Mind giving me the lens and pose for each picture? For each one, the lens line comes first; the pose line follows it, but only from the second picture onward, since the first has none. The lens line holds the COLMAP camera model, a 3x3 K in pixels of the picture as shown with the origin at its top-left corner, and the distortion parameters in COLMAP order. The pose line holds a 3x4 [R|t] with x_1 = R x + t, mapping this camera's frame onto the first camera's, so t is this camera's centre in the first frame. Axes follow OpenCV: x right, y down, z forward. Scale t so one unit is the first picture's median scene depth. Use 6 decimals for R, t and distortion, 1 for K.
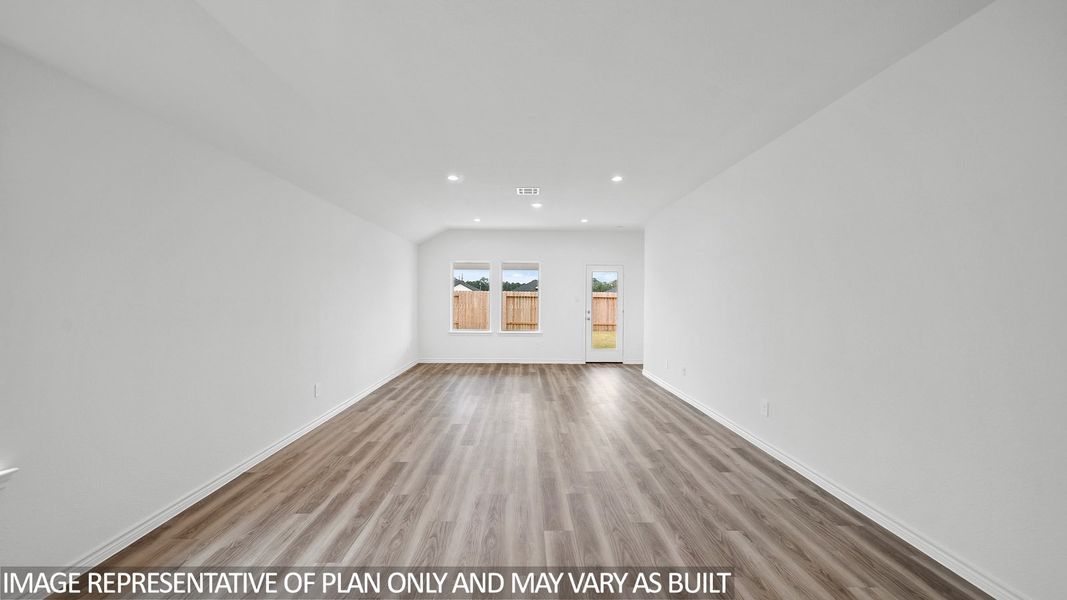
lens RADIAL K [[381.1, 0, 529.3], [0, 381.1, 291.2], [0, 0, 1]] dist [-0.001046, -0.000256]
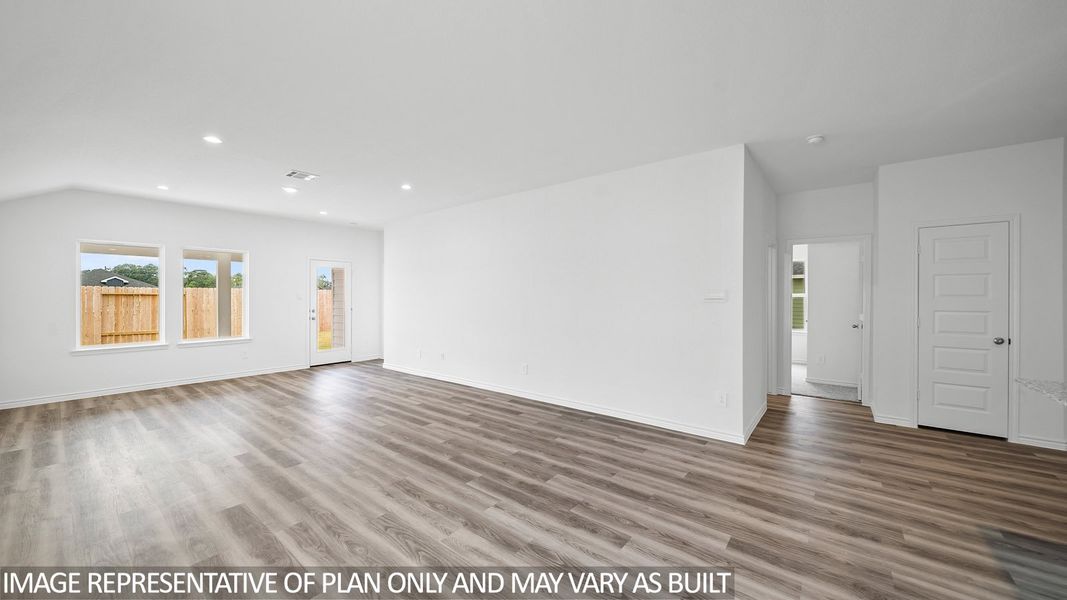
lens RADIAL K [[381.1, 0, 529.3], [0, 381.1, 291.2], [0, 0, 1]] dist [-0.001046, -0.000256]
pose [[0.641705, 0.002583, 0.766947, -0.495144], [-0.009012, 0.999951, 0.004173, -0.003936], [-0.766899, -0.009589, 0.641696, 0.030343]]
